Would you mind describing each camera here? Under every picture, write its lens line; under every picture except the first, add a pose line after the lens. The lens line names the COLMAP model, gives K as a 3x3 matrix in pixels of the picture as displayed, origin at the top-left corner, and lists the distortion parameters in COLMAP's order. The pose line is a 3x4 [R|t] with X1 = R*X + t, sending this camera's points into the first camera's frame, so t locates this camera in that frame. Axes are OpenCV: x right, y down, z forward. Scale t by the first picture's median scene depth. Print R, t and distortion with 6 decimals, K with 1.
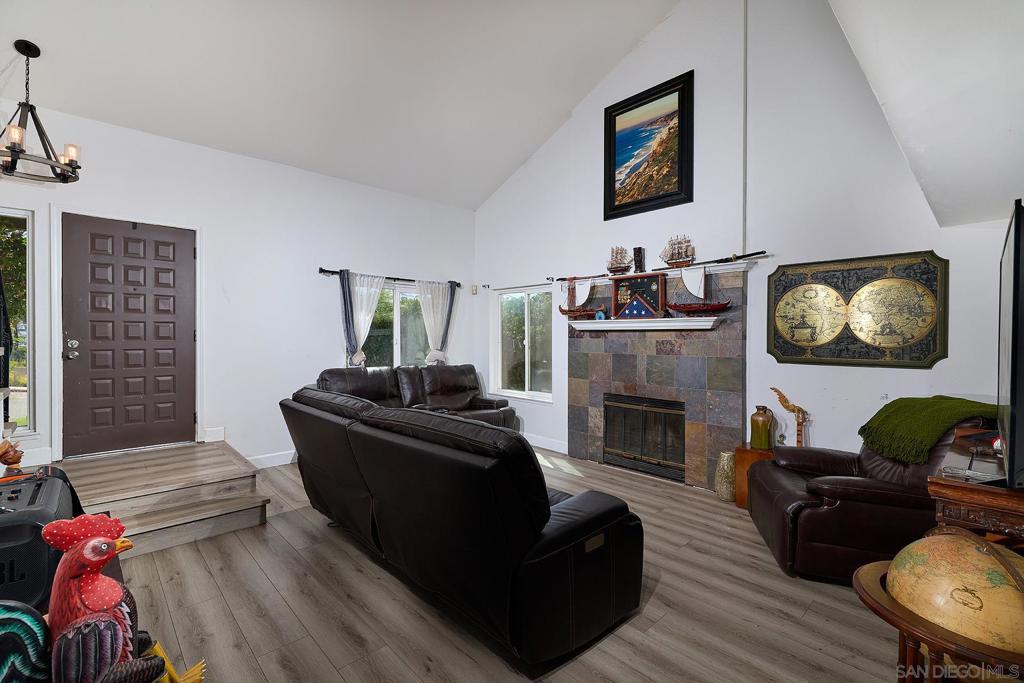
lens RADIAL K [[443.0, 0, 507.7], [0, 443.0, 339.8], [0, 0, 1]] dist [0.000436, -0.000471]
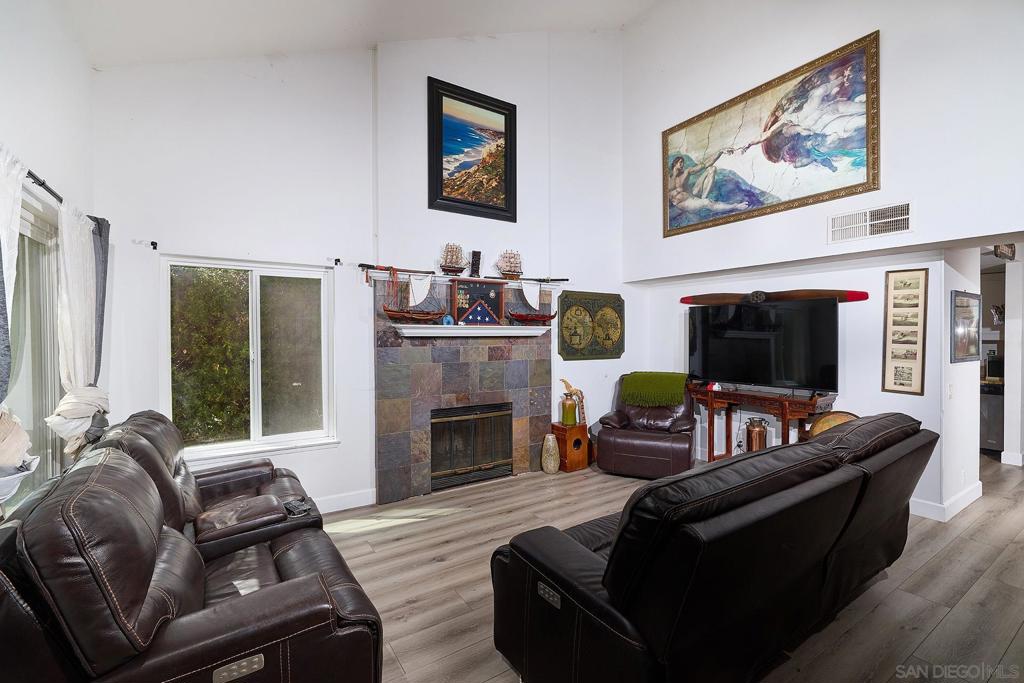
lens RADIAL K [[443.0, 0, 508.1], [0, 443.0, 338.7], [0, 0, 1]] dist [0.000436, -0.000471]
pose [[0.193767, -0.010650, 0.980990, -0.641160], [0.011013, 0.999902, 0.008681, -0.025083], [-0.980986, 0.009121, 0.193865, 0.744803]]
